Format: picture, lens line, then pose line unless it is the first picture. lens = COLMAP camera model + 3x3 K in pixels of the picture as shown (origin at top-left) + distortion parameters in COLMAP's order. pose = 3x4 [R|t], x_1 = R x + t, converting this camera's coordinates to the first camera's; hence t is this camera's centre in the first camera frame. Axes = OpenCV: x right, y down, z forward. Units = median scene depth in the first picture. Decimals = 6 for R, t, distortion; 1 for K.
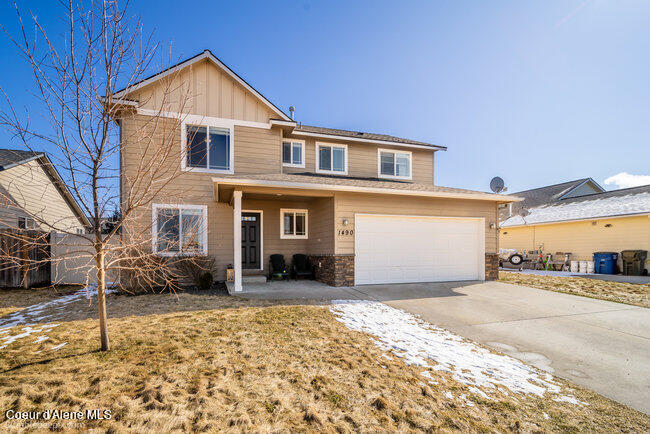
lens RADIAL K [[216.7, 0, 270.1], [0, 216.7, 251.9], [0, 0, 1]] dist [-0.000409, -0.000105]
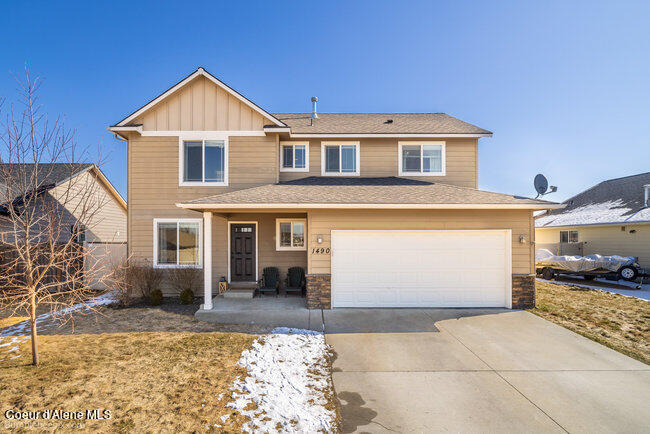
lens RADIAL K [[248.3, 0, 283.3], [0, 248.3, 243.4], [0, 0, 1]] dist [-0.000143, 0.000297]
pose [[0.977997, 0.000193, -0.208621, 0.326766], [-0.001807, 0.999970, -0.007543, -0.088834], [0.208613, 0.007754, 0.977968, -0.059706]]
